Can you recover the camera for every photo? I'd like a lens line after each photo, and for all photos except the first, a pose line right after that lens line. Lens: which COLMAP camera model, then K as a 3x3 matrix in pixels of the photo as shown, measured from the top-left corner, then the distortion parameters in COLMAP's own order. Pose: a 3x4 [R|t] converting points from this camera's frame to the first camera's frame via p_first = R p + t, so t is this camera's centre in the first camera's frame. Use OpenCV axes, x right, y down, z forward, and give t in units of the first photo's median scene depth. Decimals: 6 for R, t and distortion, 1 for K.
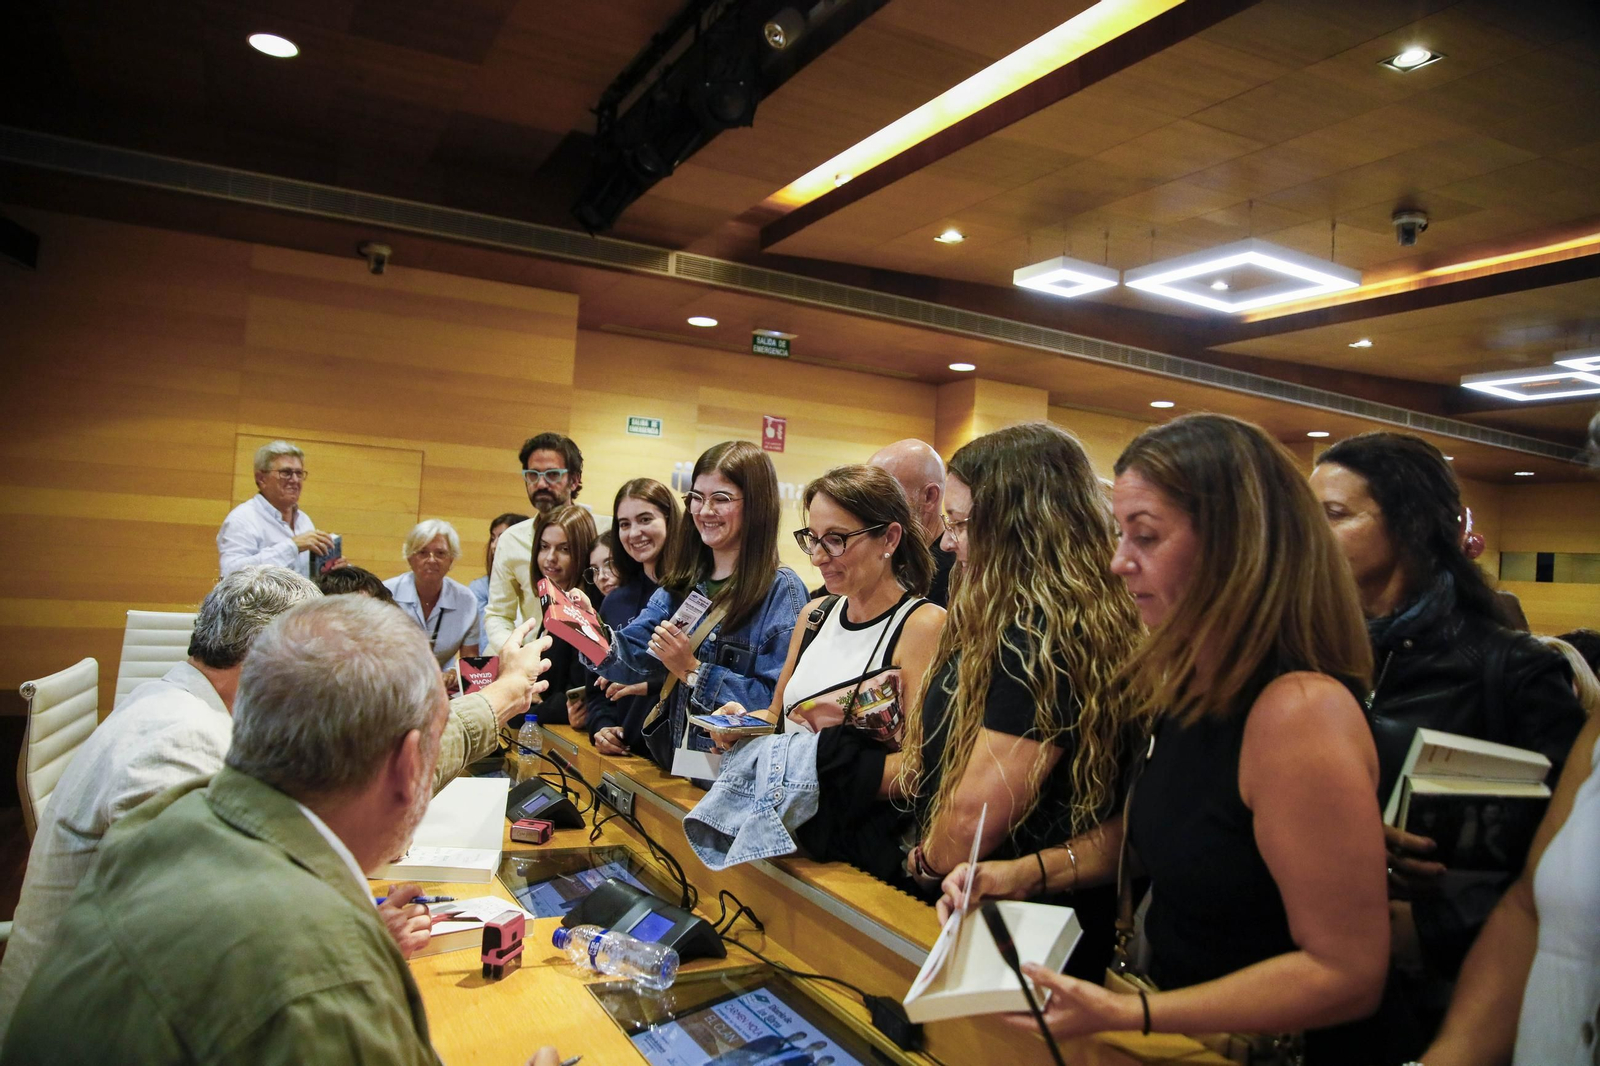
lens RADIAL K [[1095.3, 0, 791.6], [0, 1095.3, 547.5], [0, 0, 1]] dist [-0.109480, 0.065128]
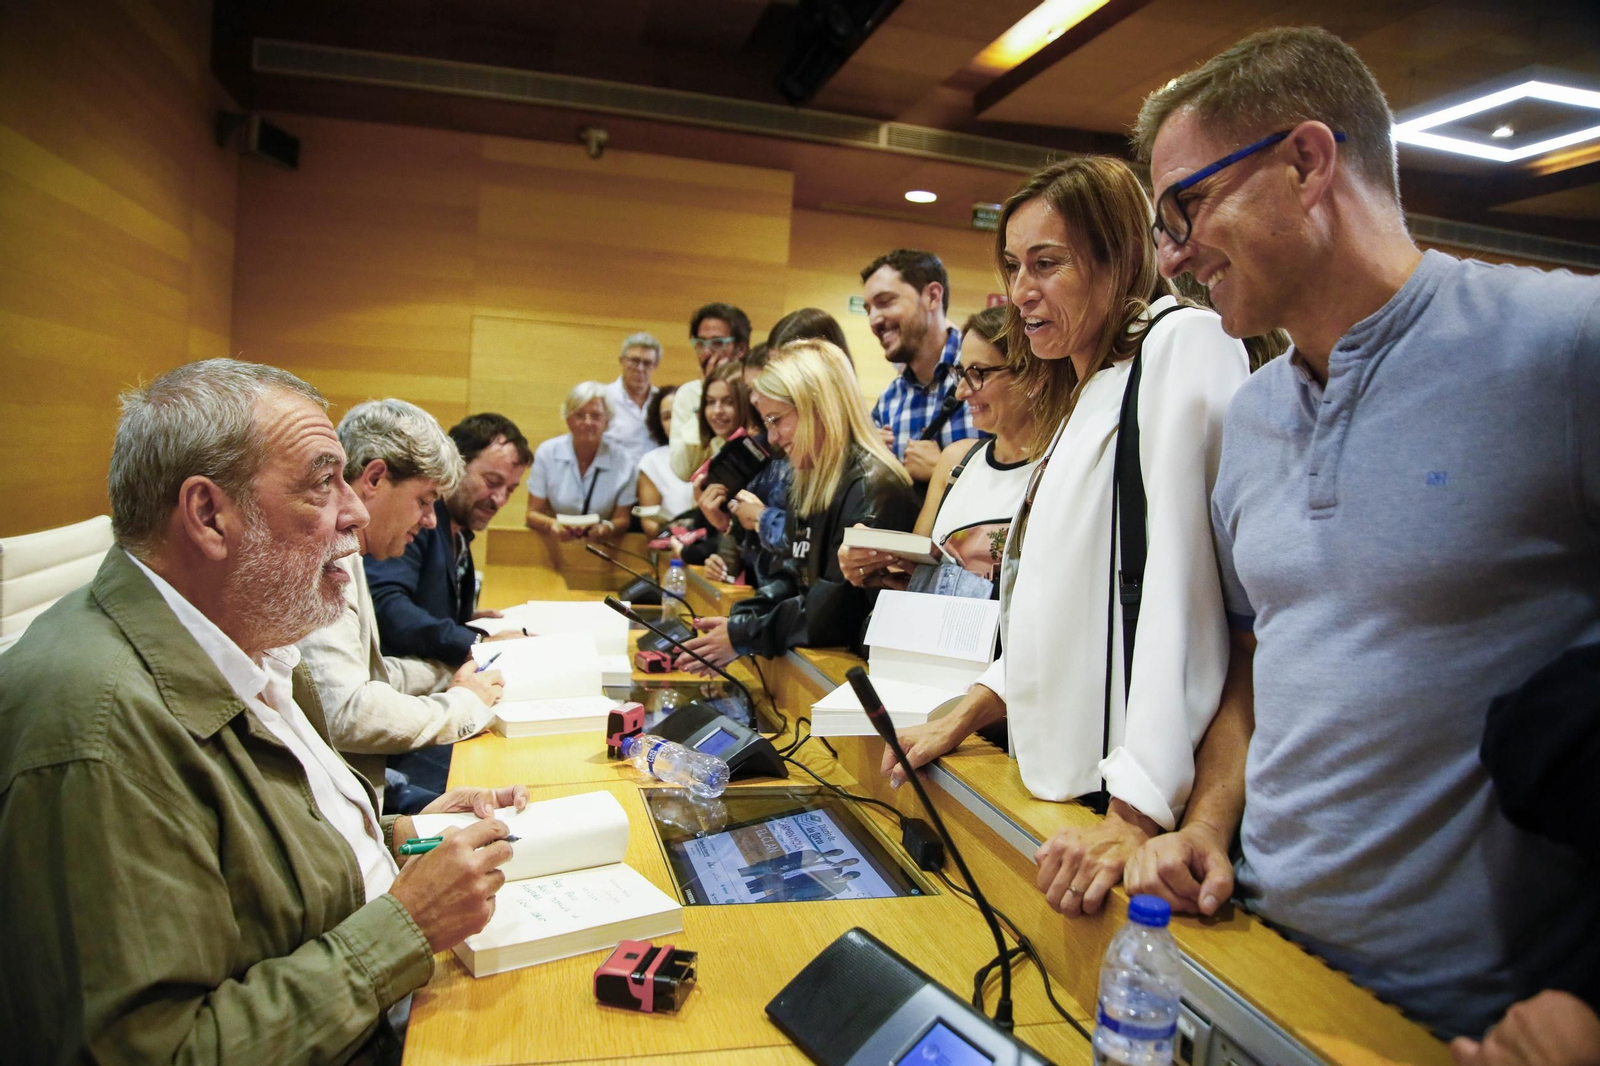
lens RADIAL K [[1095.3, 0, 790.6], [0, 1095.3, 530.9], [0, 0, 1]] dist [-0.109480, 0.065128]
pose [[0.972650, 0.024924, -0.230936, 0.043936], [-0.006179, 0.996651, 0.081539, 0.016404], [0.232195, -0.077881, 0.969546, 0.006807]]
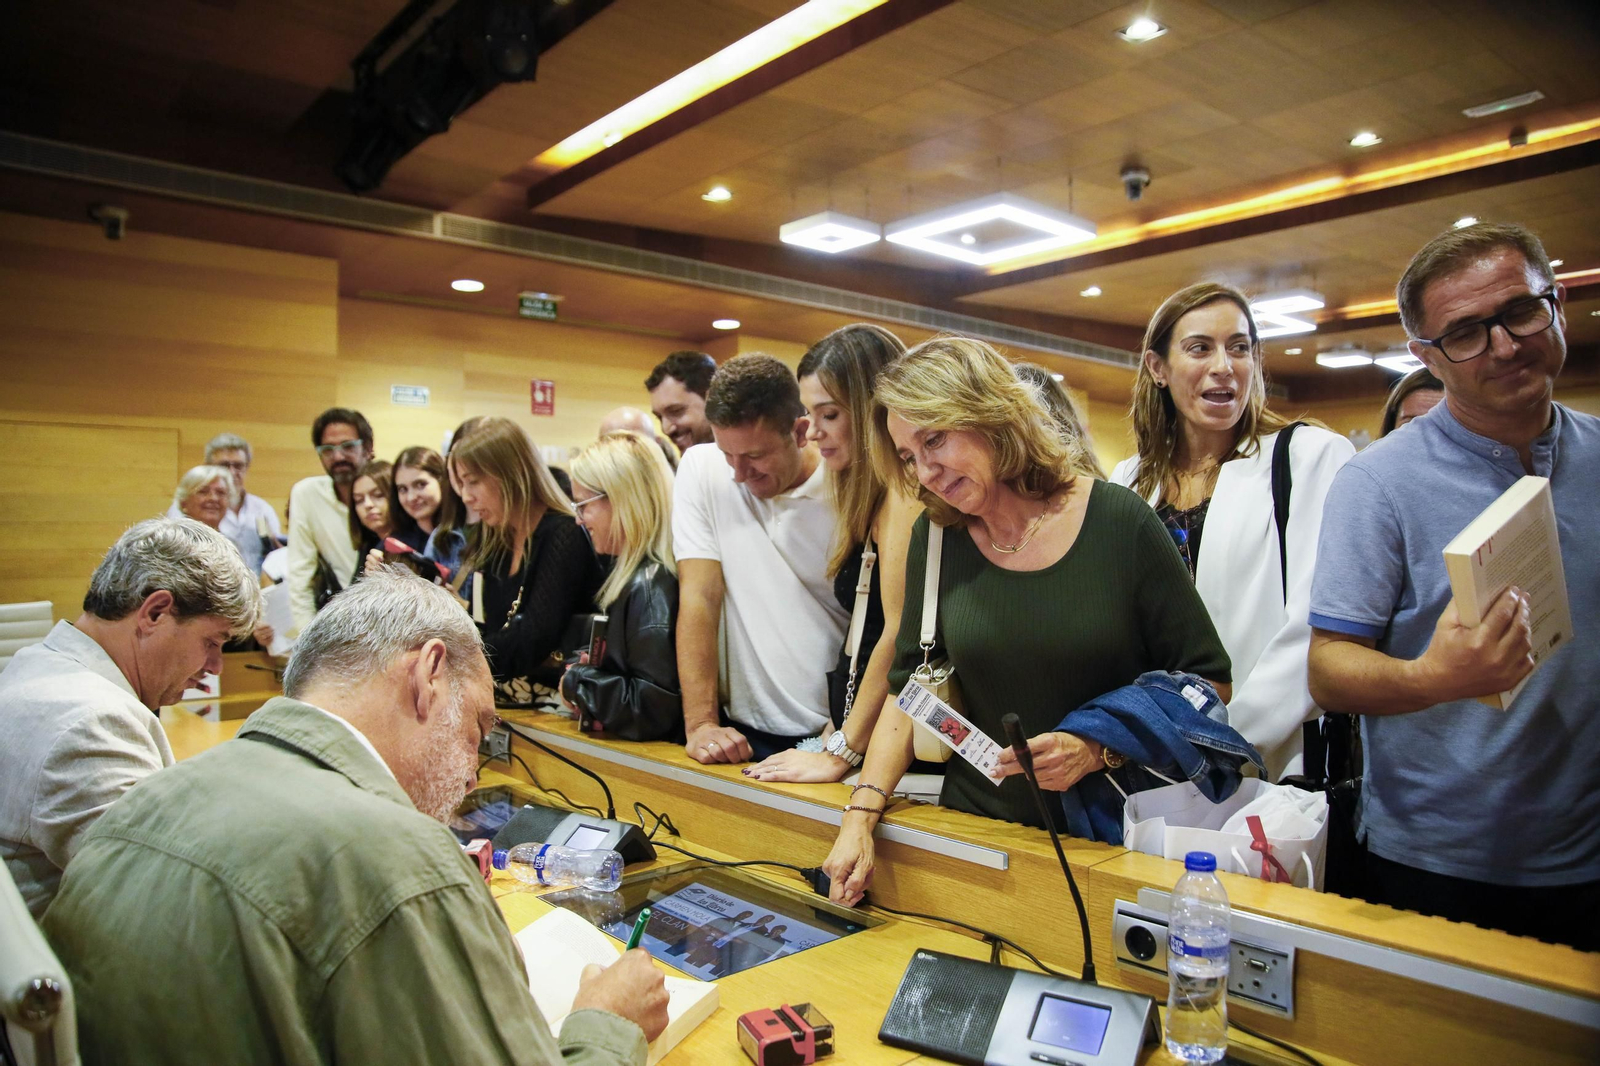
lens RADIAL K [[1095.3, 0, 785.2], [0, 1095.3, 533.5], [0, 0, 1]] dist [-0.109480, 0.065128]
pose [[0.973327, -0.065988, 0.219727, -0.037315], [0.061874, 0.997757, 0.025560, 0.010062], [-0.220921, -0.011283, 0.975226, -0.015931]]
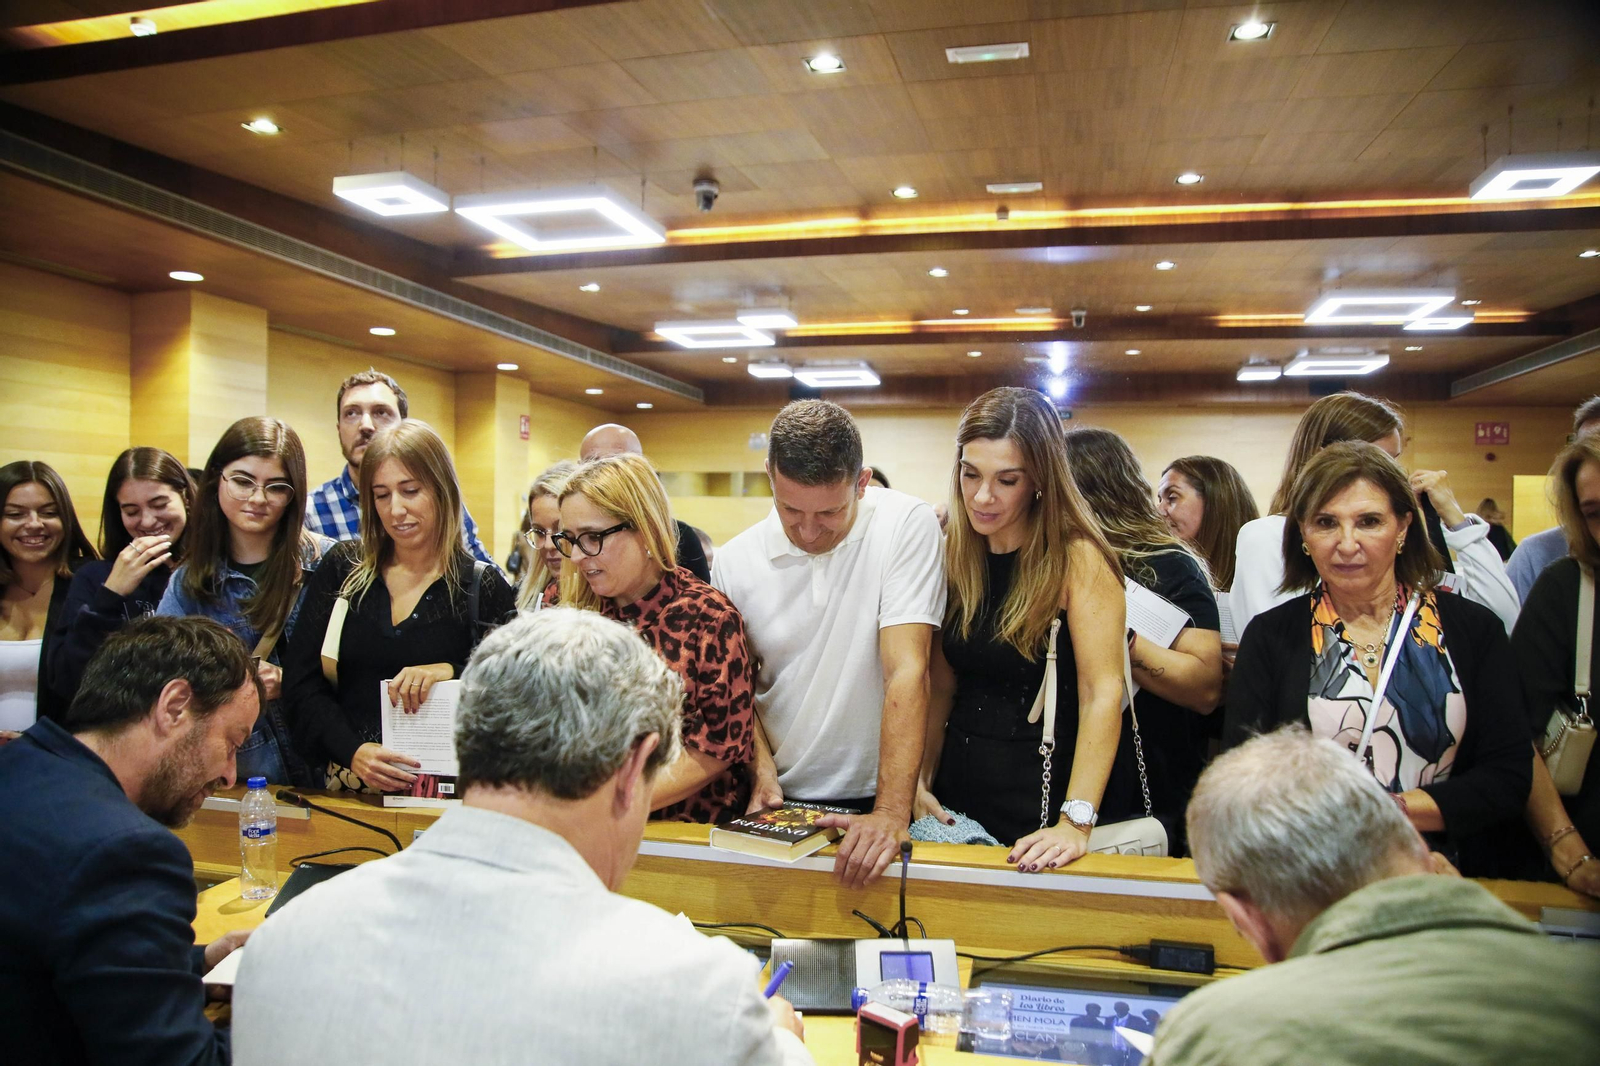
lens RADIAL K [[1095.3, 0, 793.0], [0, 1095.3, 562.8], [0, 0, 1]] dist [-0.109480, 0.065128]
pose [[0.672563, -0.084593, 0.735189, -0.203545], [0.019775, 0.995145, 0.096414, -0.018784], [-0.739775, -0.050306, 0.670971, 0.118613]]
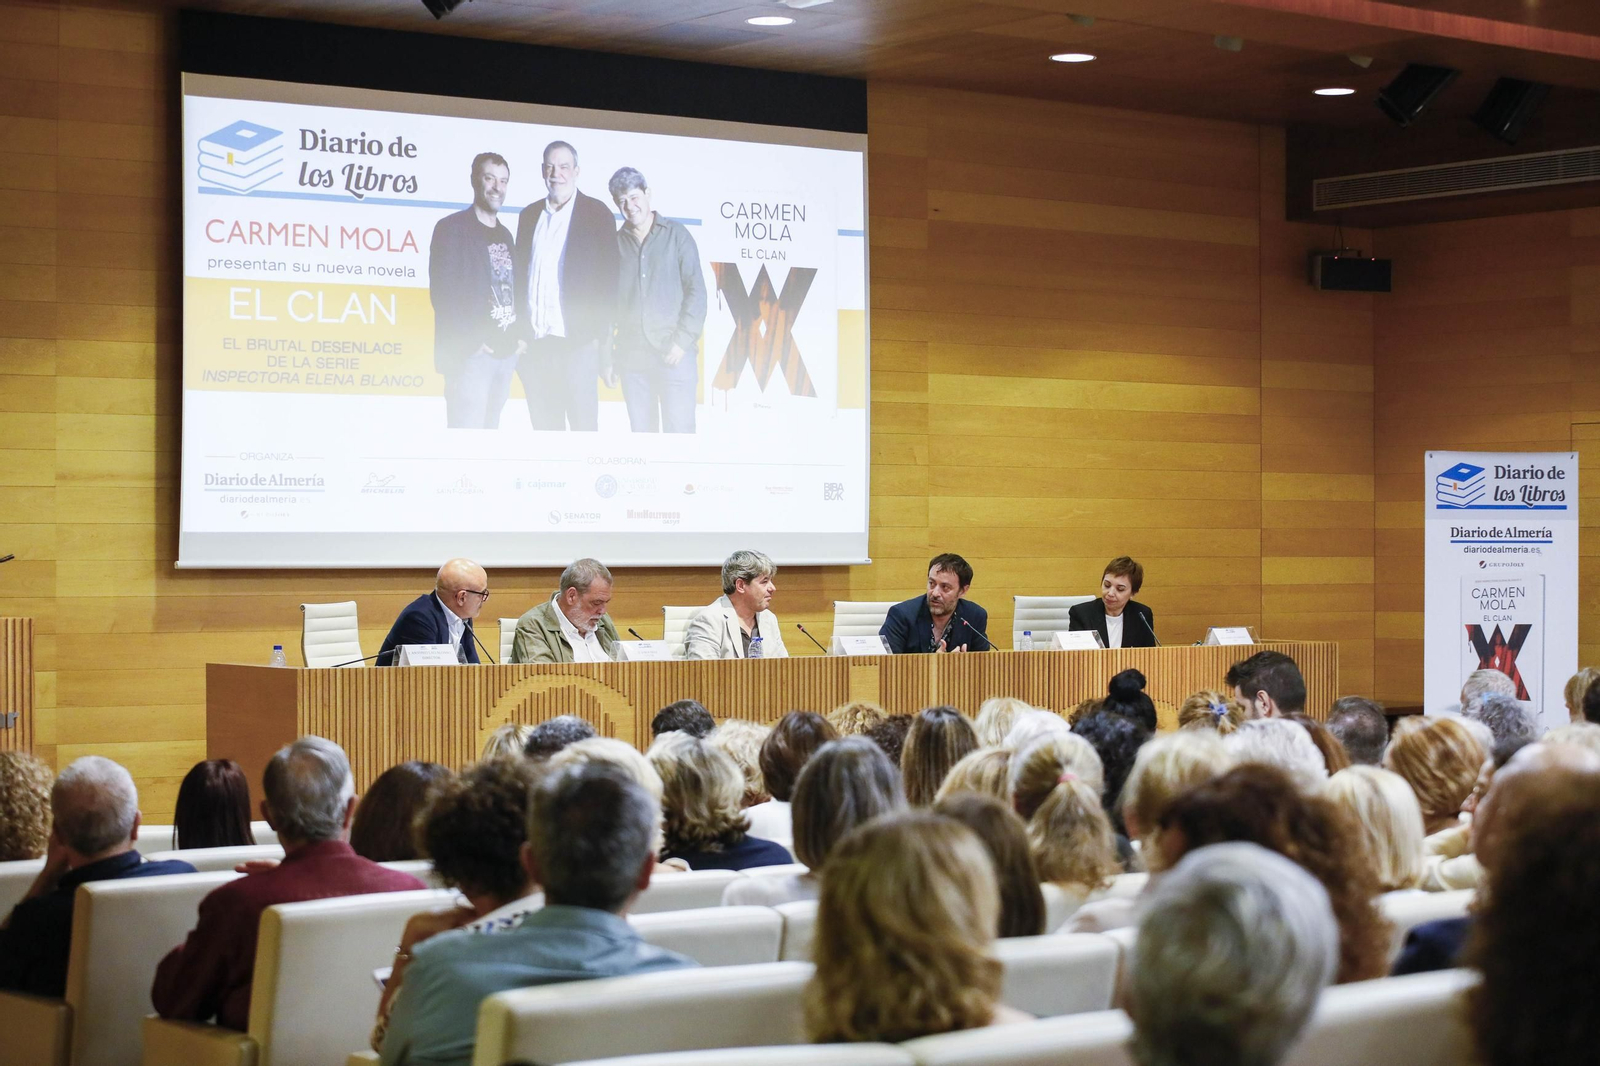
lens RADIAL K [[3112.9, 0, 737.9], [0, 3112.9, 429.8], [0, 0, 1]] dist [-0.247188, 0.000000]
pose [[0.141423, -0.087233, -0.986098, 1.812108], [0.021709, 0.996144, -0.085008, 0.094119], [0.989711, -0.009385, 0.142771, -0.053208]]
